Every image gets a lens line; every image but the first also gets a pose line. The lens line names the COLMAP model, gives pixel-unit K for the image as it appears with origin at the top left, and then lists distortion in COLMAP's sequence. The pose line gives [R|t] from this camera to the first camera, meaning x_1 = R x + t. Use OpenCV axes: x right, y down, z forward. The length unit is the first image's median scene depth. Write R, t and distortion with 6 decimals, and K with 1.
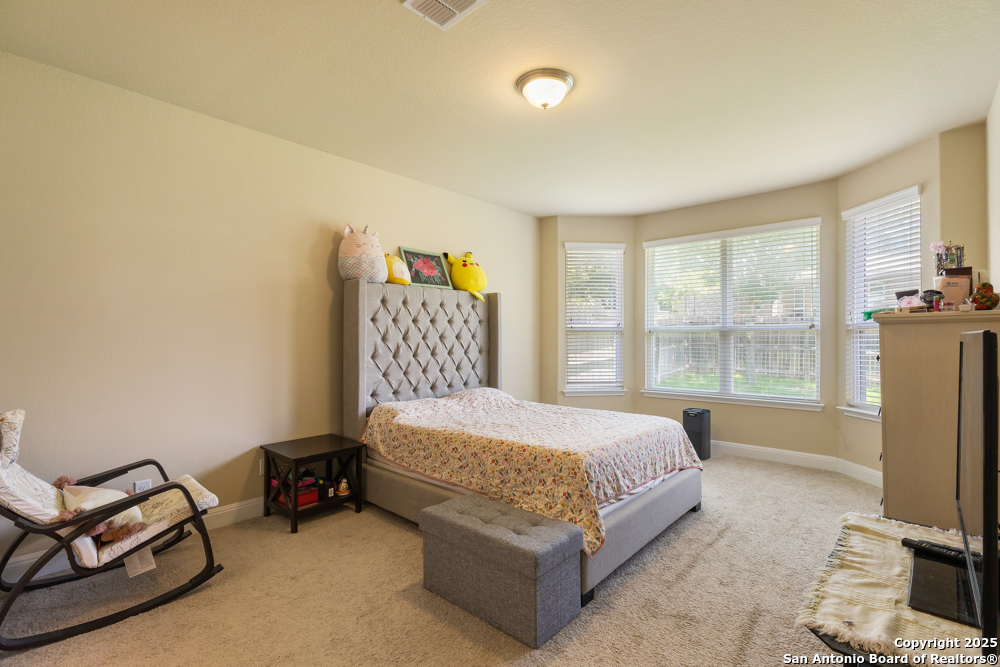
lens RADIAL K [[467.3, 0, 492.1], [0, 467.3, 330.9], [0, 0, 1]] dist [-0.000001, 0.001607]
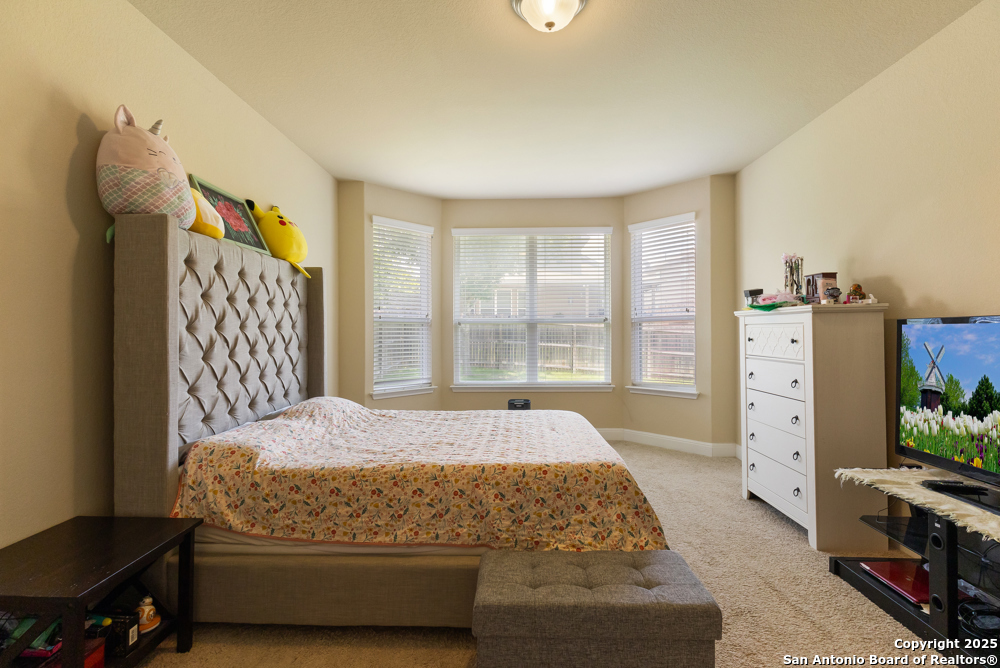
lens RADIAL K [[467.3, 0, 492.1], [0, 467.3, 331.4], [0, 0, 1]] dist [-0.000001, 0.001607]
pose [[0.758994, 0.000353, 0.651098, -0.335415], [-0.005644, 0.999966, 0.006038, 0.016872], [-0.651073, -0.008258, 0.758970, 0.335143]]
